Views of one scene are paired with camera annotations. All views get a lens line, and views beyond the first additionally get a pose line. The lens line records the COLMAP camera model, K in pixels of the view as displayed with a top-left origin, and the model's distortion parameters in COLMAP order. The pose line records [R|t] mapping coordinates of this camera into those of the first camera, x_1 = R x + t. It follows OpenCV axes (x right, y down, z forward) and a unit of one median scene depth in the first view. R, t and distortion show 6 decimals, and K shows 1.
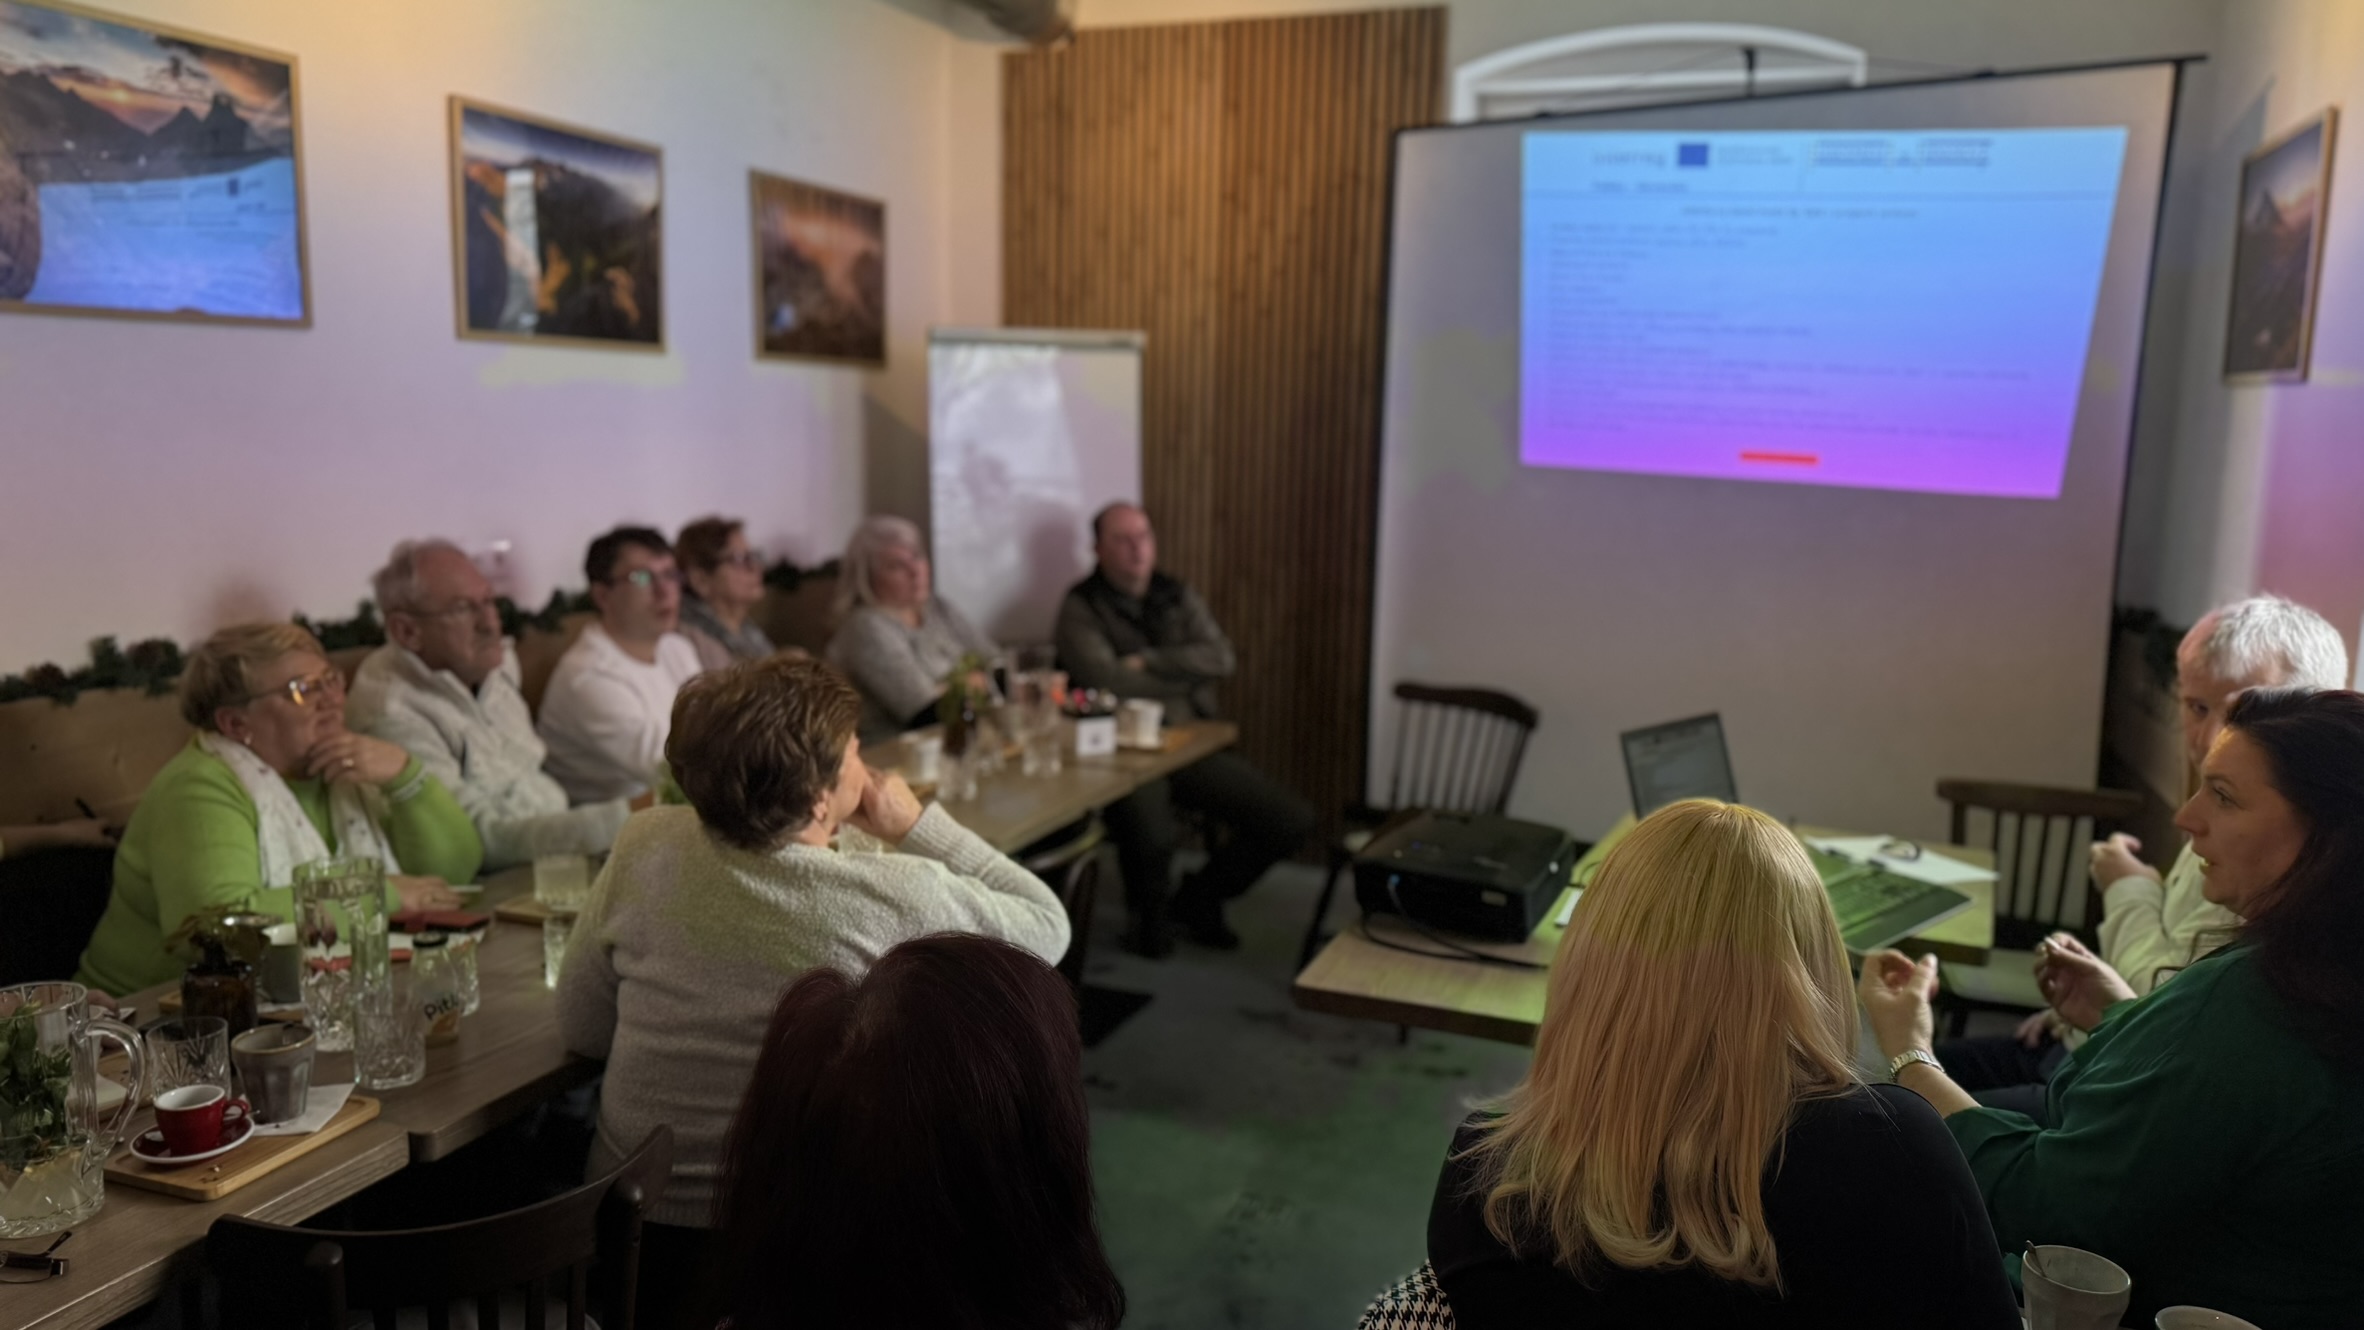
lens RADIAL K [[1685.0, 0, 1182.0], [0, 1685.0, 665.0], [0, 0, 1]] dist [0.080995, -0.106173]
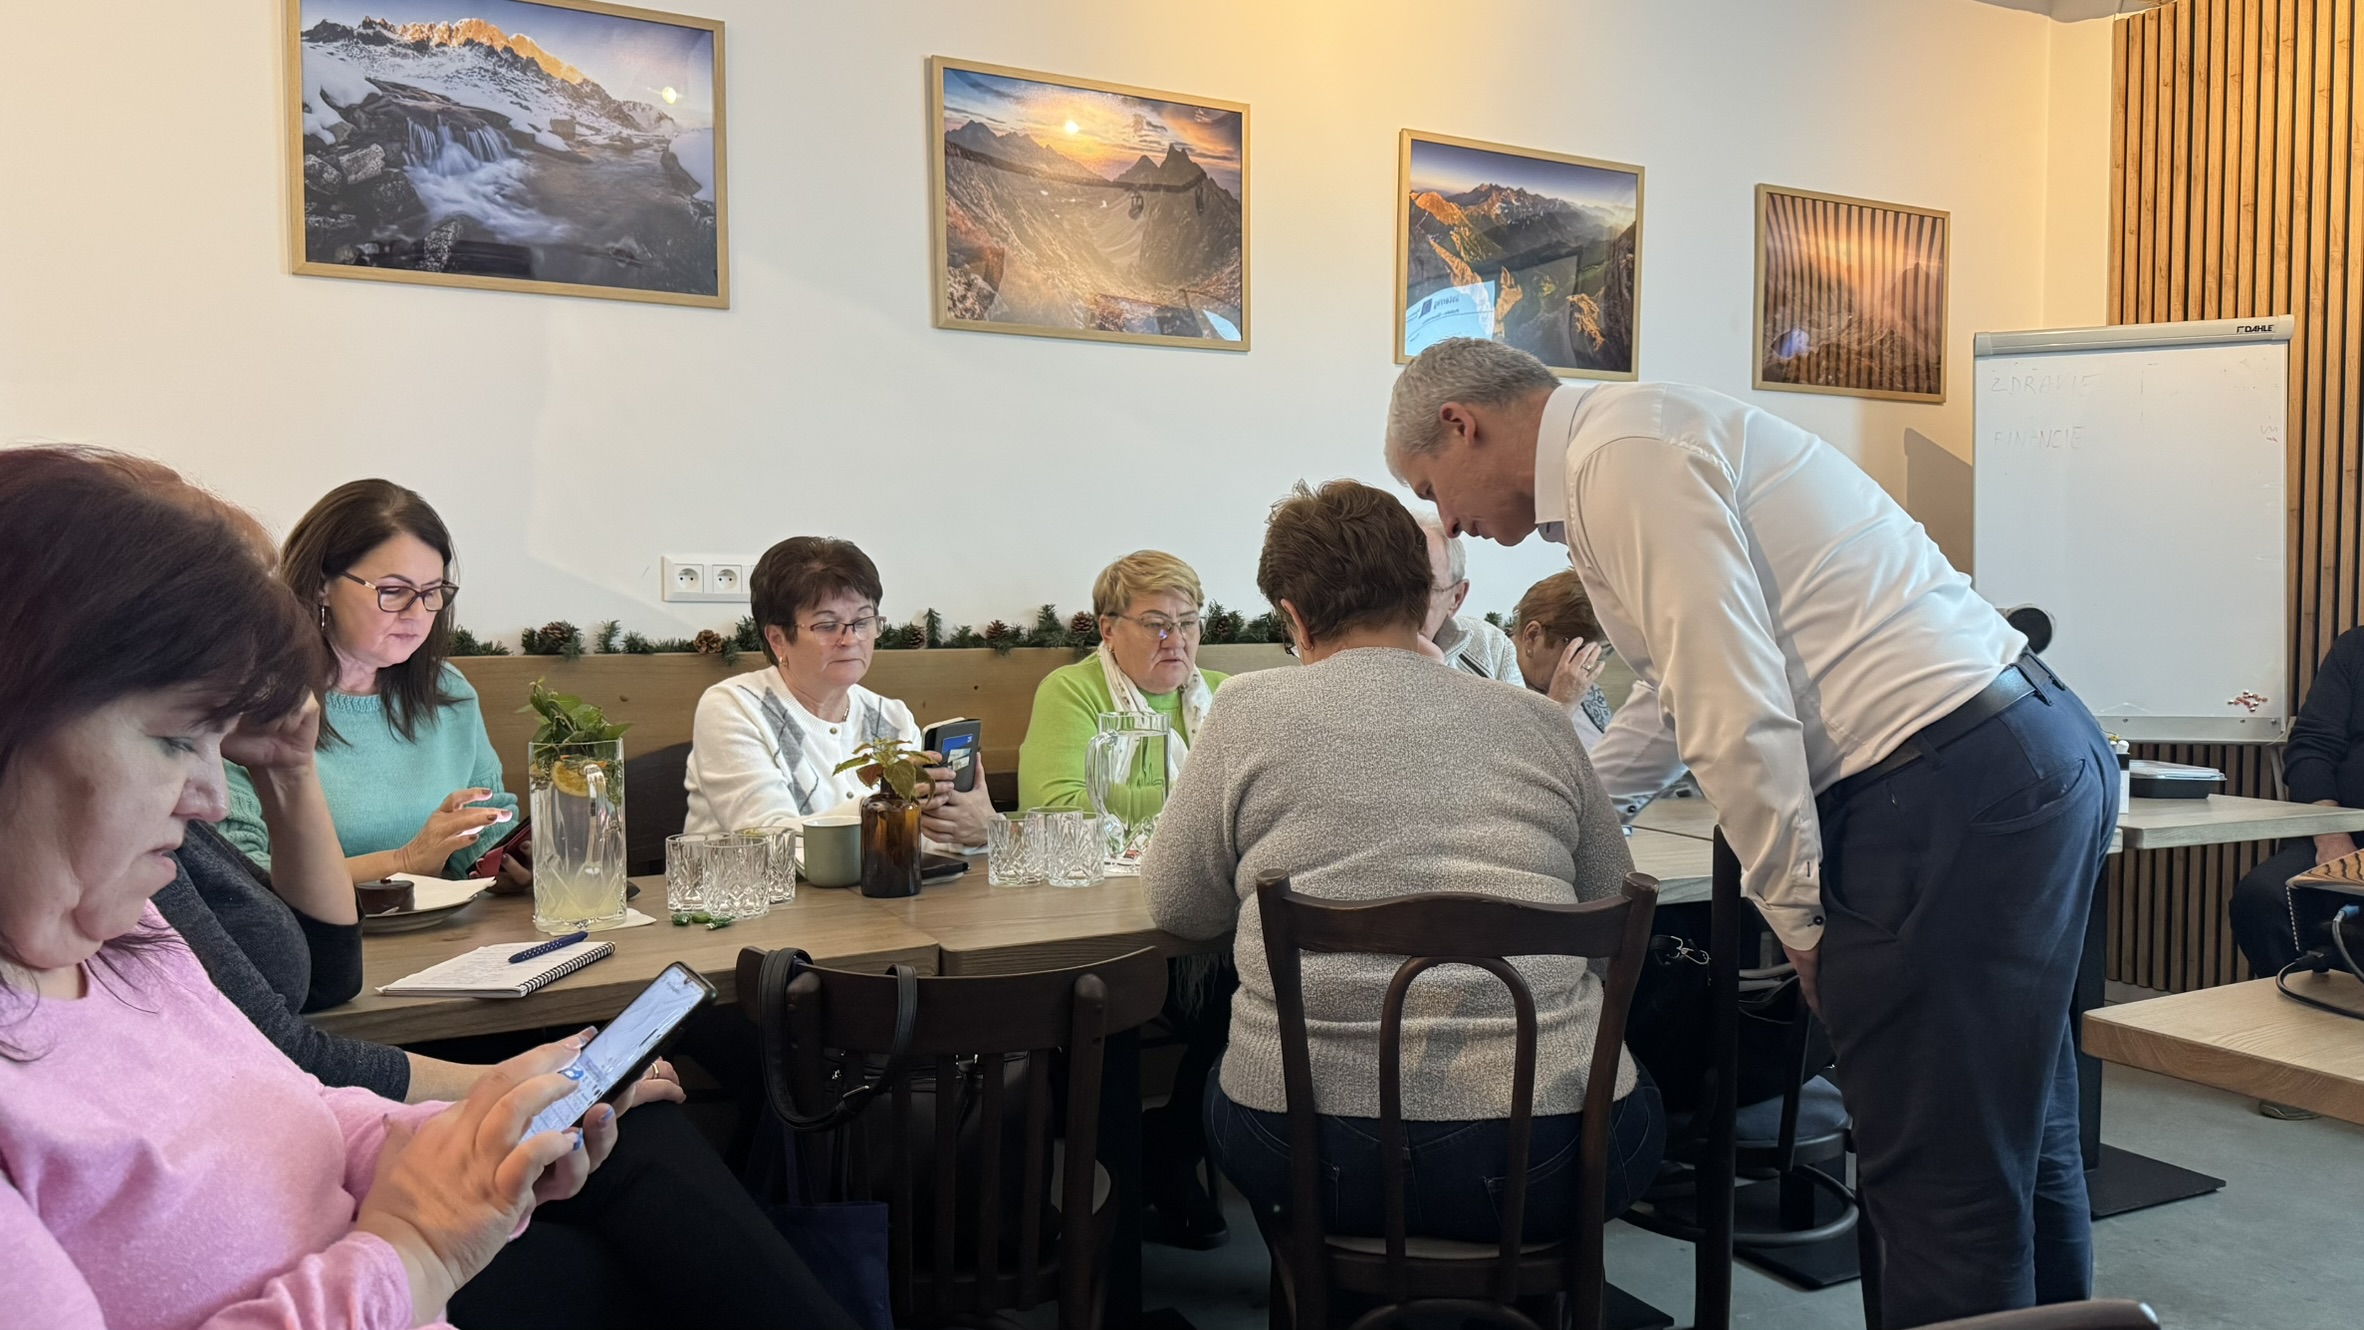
lens RADIAL K [[1685.0, 0, 1182.0], [0, 1685.0, 665.0], [0, 0, 1]] dist [0.080995, -0.106173]
pose [[0.751430, 0.006135, -0.659784, 0.137194], [-0.078413, 0.993701, -0.080065, 0.074480], [0.655137, 0.111899, 0.747178, 0.138488]]
